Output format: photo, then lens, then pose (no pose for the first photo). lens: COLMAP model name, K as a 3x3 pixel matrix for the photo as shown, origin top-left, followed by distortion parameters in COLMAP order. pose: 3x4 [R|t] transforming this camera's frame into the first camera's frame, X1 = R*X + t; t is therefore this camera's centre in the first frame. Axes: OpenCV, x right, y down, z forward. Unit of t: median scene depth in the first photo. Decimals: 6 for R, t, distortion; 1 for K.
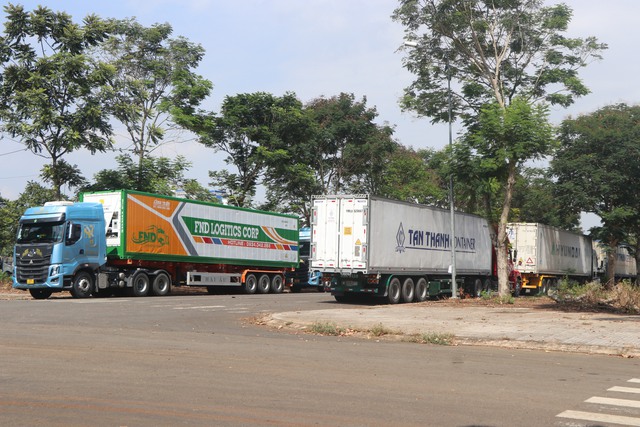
lens RADIAL K [[1054.3, 0, 326.2], [0, 1054.3, 215.9], [0, 0, 1]] dist [0.061975, 0.000000]
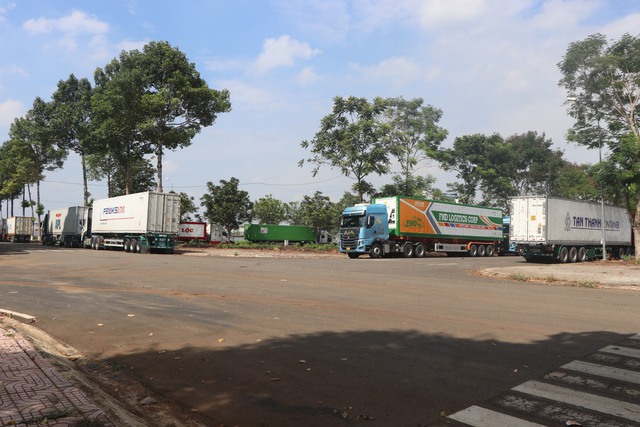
lens RADIAL K [[559.5, 0, 321.9], [0, 559.5, 212.3], [0, 0, 1]] dist [-0.146984, 0.086660]
pose [[0.944455, -0.015189, -0.328289, -0.009962], [0.014097, 0.999884, -0.005706, 0.005782], [0.328338, 0.000761, 0.944560, 0.102648]]
